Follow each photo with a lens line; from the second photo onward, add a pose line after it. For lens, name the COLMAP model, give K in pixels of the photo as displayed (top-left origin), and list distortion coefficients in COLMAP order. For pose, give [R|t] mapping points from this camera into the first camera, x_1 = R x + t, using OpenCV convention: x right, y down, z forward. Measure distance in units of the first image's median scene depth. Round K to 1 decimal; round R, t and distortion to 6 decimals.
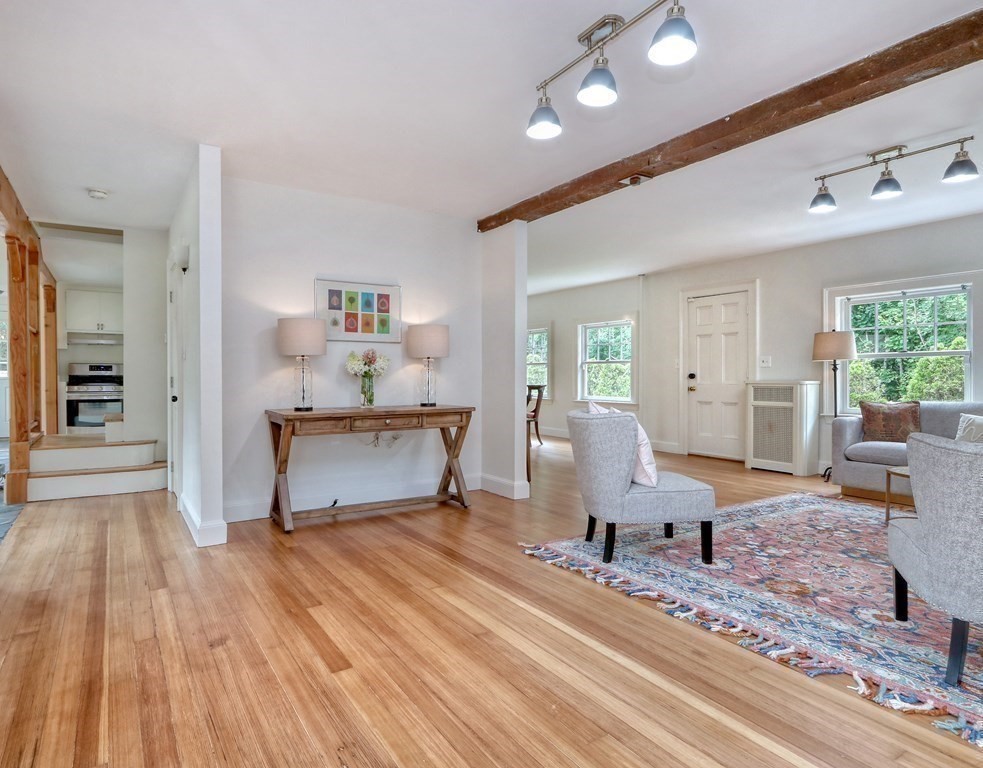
lens RADIAL K [[551.9, 0, 491.5], [0, 551.9, 384.0], [0, 0, 1]] dist [0.001983, 0.001201]
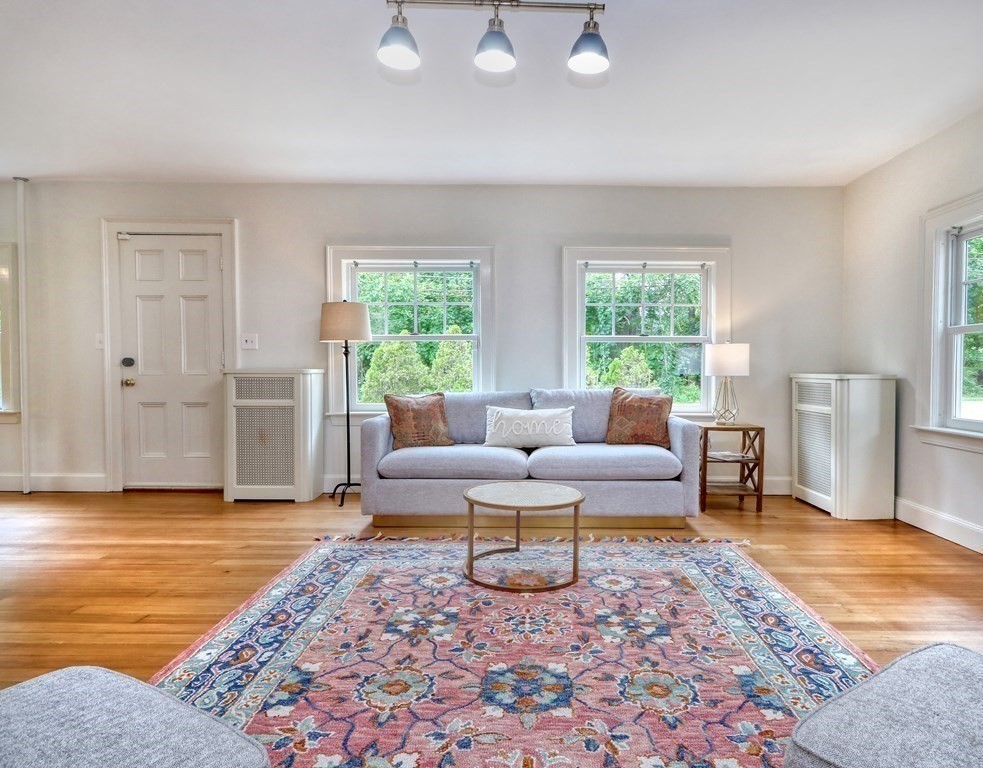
lens RADIAL K [[526.1, 0, 491.5], [0, 526.1, 384.0], [0, 0, 1]] dist [-0.001757, -0.000090]
pose [[0.570997, -0.021296, 0.820676, 0.138577], [0.007770, 0.999759, 0.020537, 0.001806], [-0.820915, -0.005350, 0.571025, 0.408867]]
